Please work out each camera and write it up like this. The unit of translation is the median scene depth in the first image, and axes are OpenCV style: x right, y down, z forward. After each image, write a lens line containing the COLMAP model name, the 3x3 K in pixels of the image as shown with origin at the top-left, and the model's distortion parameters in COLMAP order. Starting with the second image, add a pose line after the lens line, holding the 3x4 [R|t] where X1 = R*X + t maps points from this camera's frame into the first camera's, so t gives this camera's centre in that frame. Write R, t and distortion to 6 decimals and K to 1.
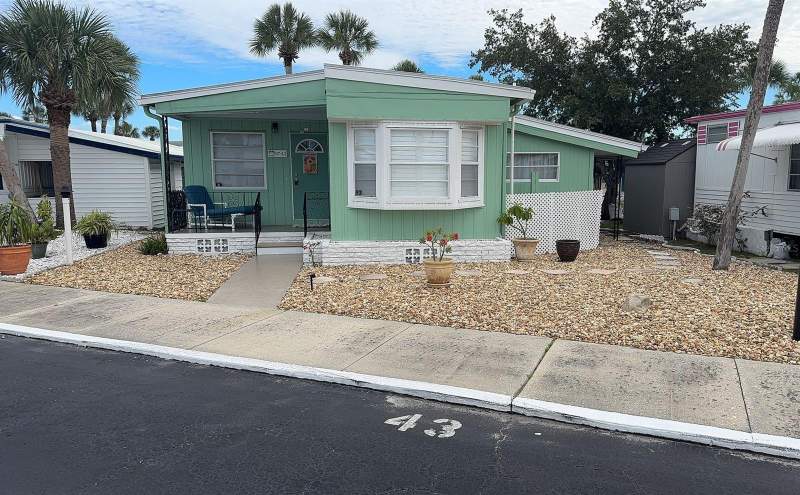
lens RADIAL K [[603.3, 0, 458.6], [0, 603.3, 247.0], [0, 0, 1]] dist [0.076889, -0.084730]
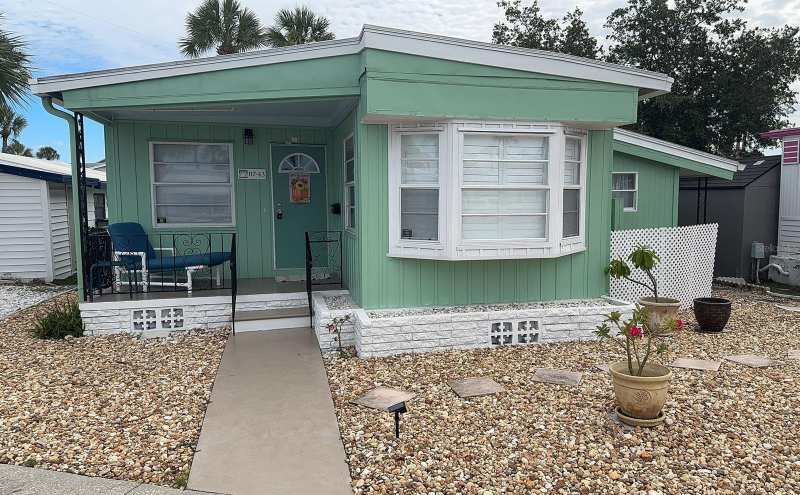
lens RADIAL K [[603.3, 0, 458.6], [0, 603.3, 247.0], [0, 0, 1]] dist [0.076889, -0.084730]
pose [[0.991785, -0.013635, 0.127191, -0.174560], [0.018809, 0.999040, -0.039568, -0.045046], [-0.126529, 0.041635, 0.991089, 0.330931]]
